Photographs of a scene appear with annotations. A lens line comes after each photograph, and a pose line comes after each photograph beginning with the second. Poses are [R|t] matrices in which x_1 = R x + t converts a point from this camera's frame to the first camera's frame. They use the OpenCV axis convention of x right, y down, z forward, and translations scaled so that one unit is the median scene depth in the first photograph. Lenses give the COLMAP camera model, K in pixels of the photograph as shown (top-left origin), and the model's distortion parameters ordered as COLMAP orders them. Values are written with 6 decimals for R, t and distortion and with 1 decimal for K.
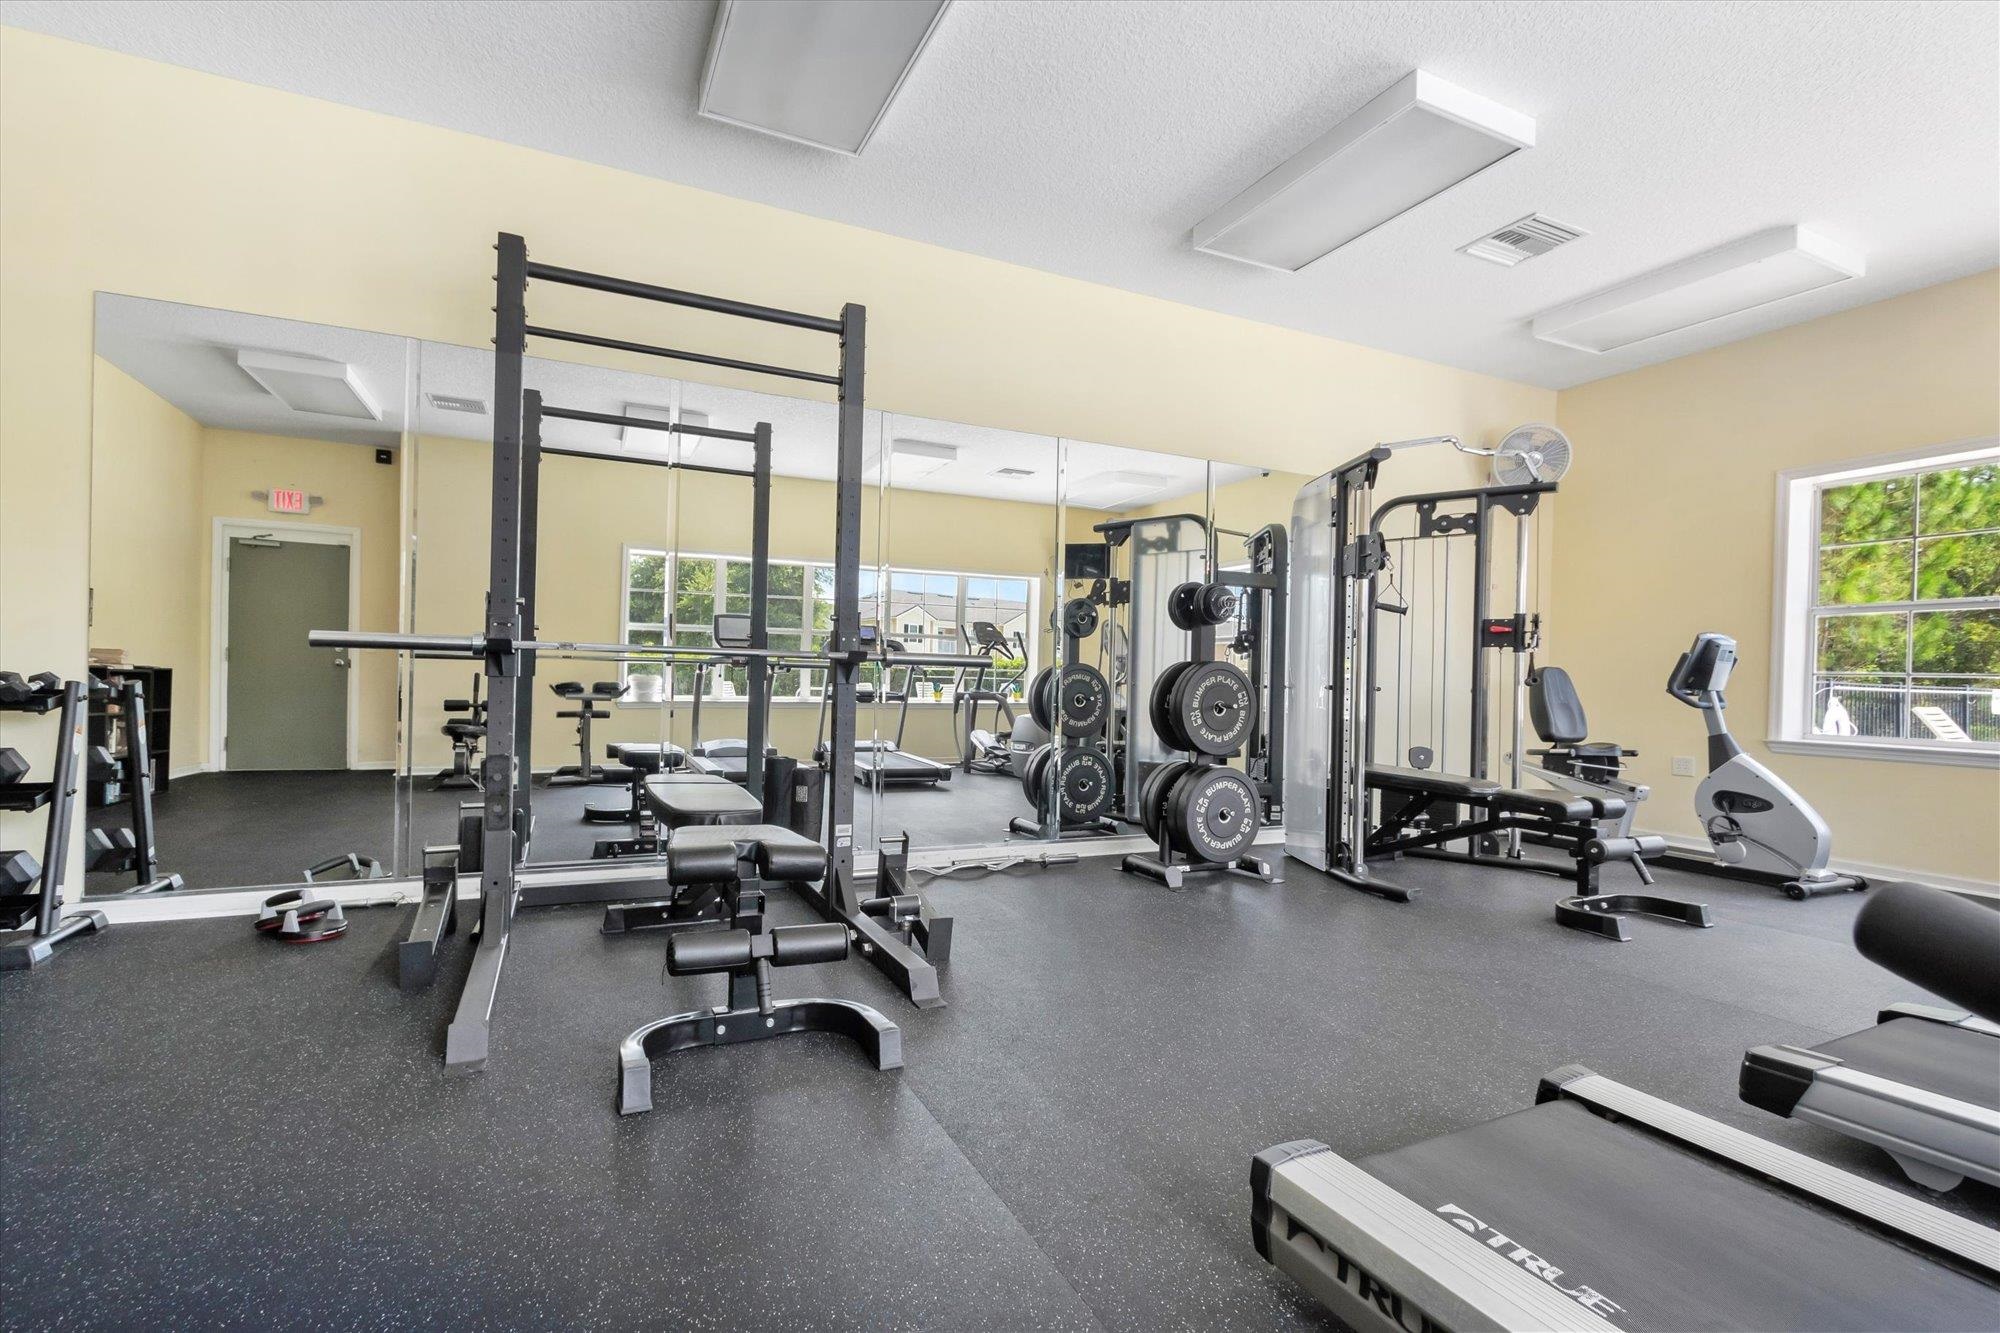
lens RADIAL K [[922.6, 0, 988.9], [0, 922.6, 682.5], [0, 0, 1]] dist [0.000794, -0.000947]
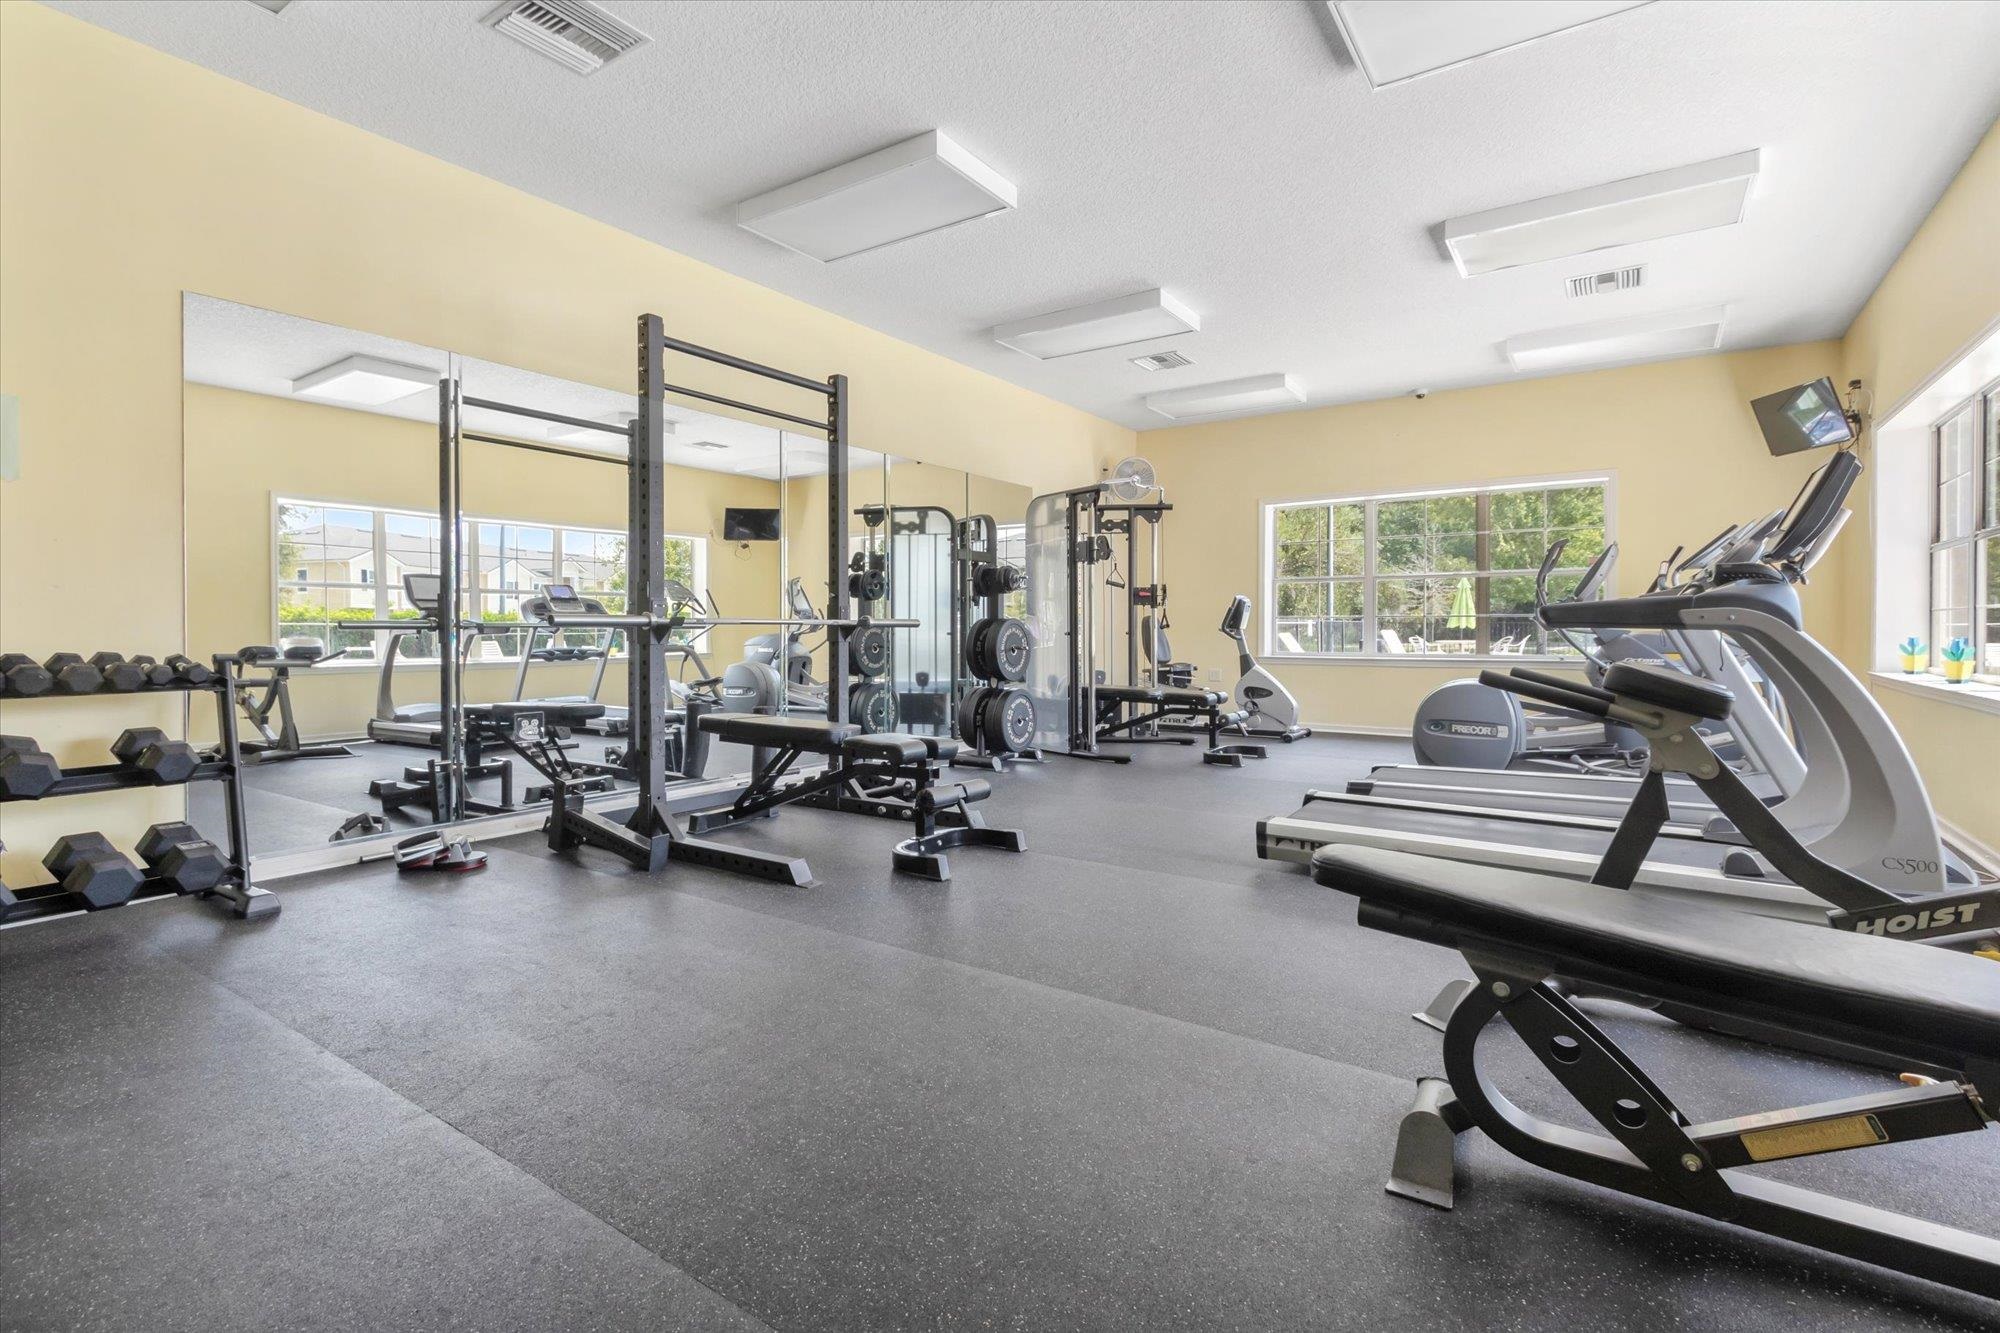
lens RADIAL K [[925.7, 0, 1000.5], [0, 925.7, 629.0], [0, 0, 1]] dist [-0.001776, -0.000037]
pose [[0.859669, -0.025703, 0.510204, -0.492854], [0.023997, 0.999663, 0.009927, -0.019569], [-0.510287, 0.003709, 0.859996, -0.257664]]
